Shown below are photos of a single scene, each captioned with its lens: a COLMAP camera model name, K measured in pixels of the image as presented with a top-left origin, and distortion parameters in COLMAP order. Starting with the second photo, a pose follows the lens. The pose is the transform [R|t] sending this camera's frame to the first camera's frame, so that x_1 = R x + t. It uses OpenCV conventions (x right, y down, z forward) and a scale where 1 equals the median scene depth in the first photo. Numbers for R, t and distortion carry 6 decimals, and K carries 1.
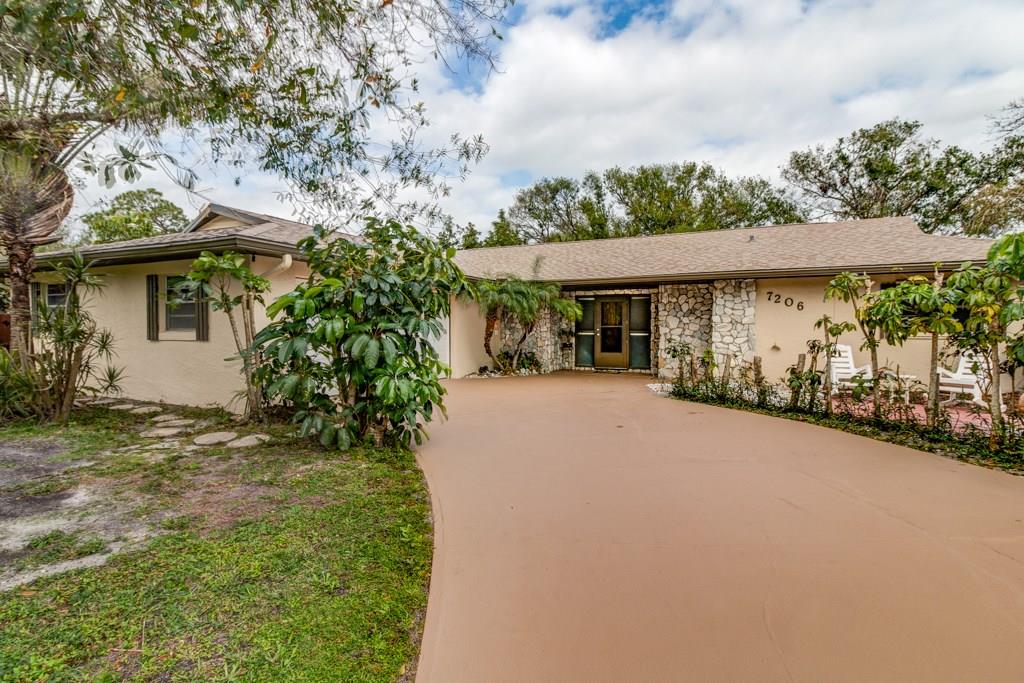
lens RADIAL K [[475.0, 0, 511.8], [0, 475.0, 333.2], [0, 0, 1]] dist [-0.001271, -0.000184]
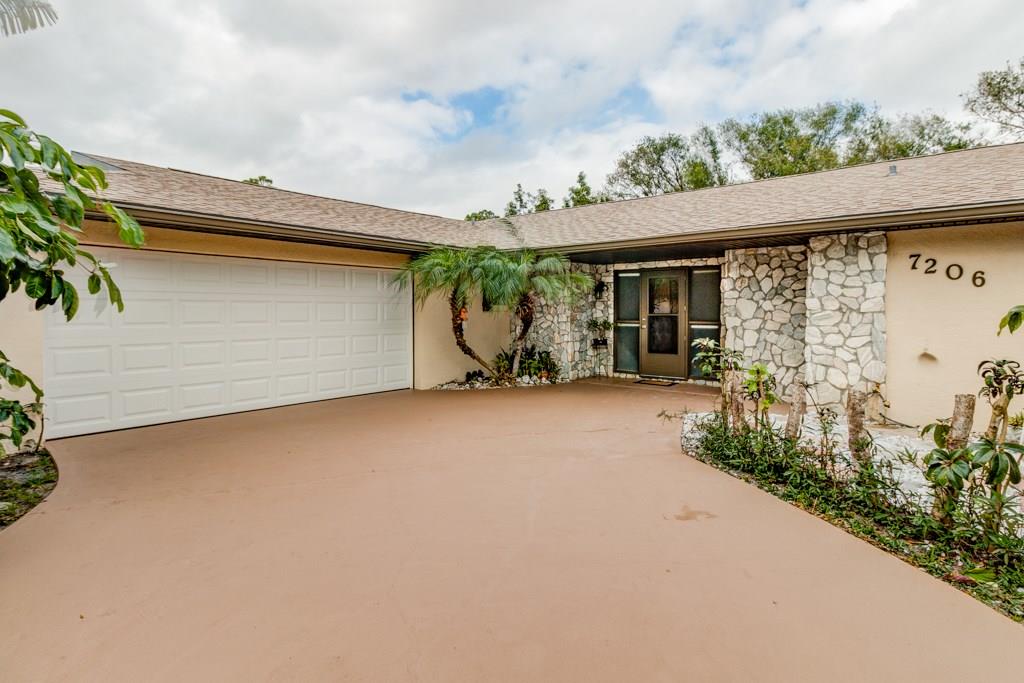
lens RADIAL K [[516.2, 0, 527.4], [0, 516.2, 315.7], [0, 0, 1]] dist [-0.000306, 0.000291]
pose [[0.981313, -0.000170, -0.192417, 0.161087], [-0.000711, 0.999990, -0.004508, -0.009324], [0.192416, 0.004561, 0.981303, 0.243100]]
